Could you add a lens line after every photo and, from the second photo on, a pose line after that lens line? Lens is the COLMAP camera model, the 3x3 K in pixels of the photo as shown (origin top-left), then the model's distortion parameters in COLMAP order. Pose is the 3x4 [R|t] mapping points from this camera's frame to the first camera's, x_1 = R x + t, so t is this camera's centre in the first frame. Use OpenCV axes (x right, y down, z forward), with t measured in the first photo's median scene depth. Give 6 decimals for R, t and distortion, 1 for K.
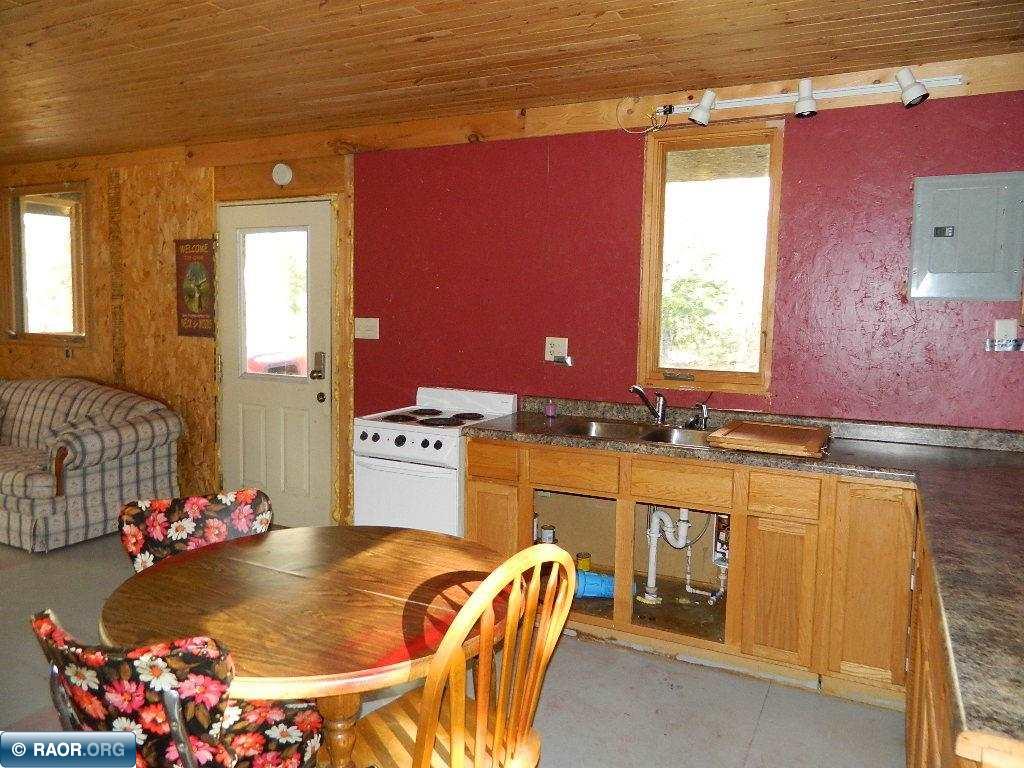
lens RADIAL K [[751.7, 0, 512.0], [0, 751.7, 384.0], [0, 0, 1]] dist [-0.006797, -0.001117]
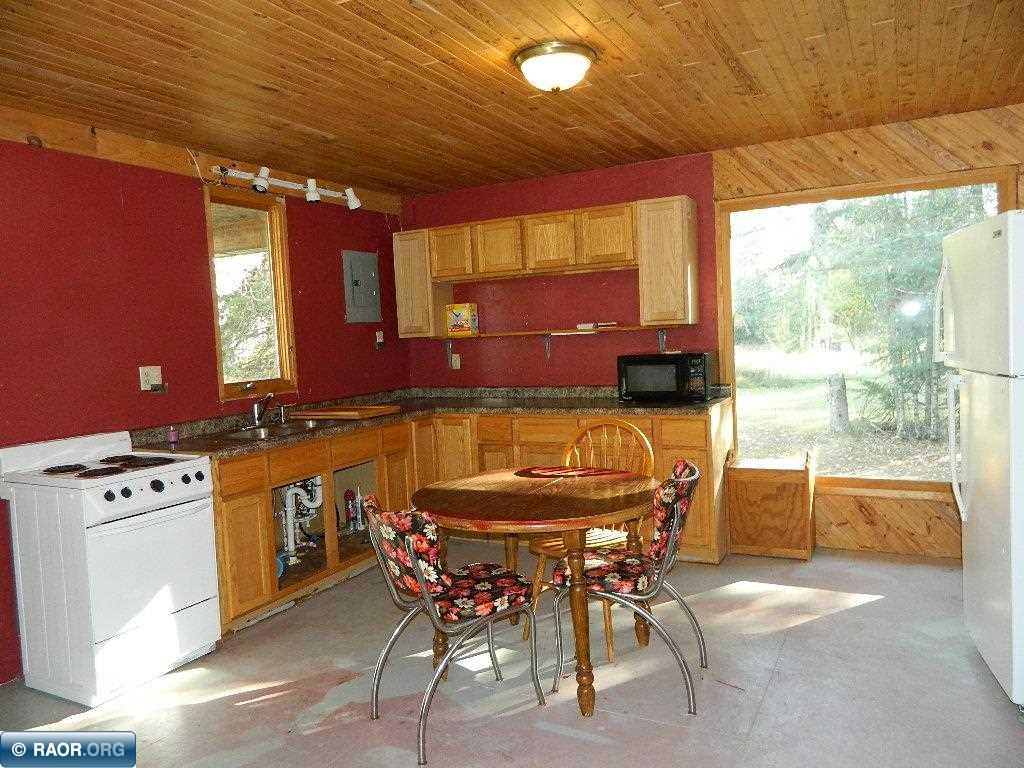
lens RADIAL K [[751.7, 0, 512.0], [0, 751.7, 384.0], [0, 0, 1]] dist [-0.006797, -0.001117]
pose [[0.012647, -0.084521, 0.996341, -1.059837], [0.149152, 0.985433, 0.081702, -0.054793], [-0.988733, 0.147573, 0.025069, 0.573296]]
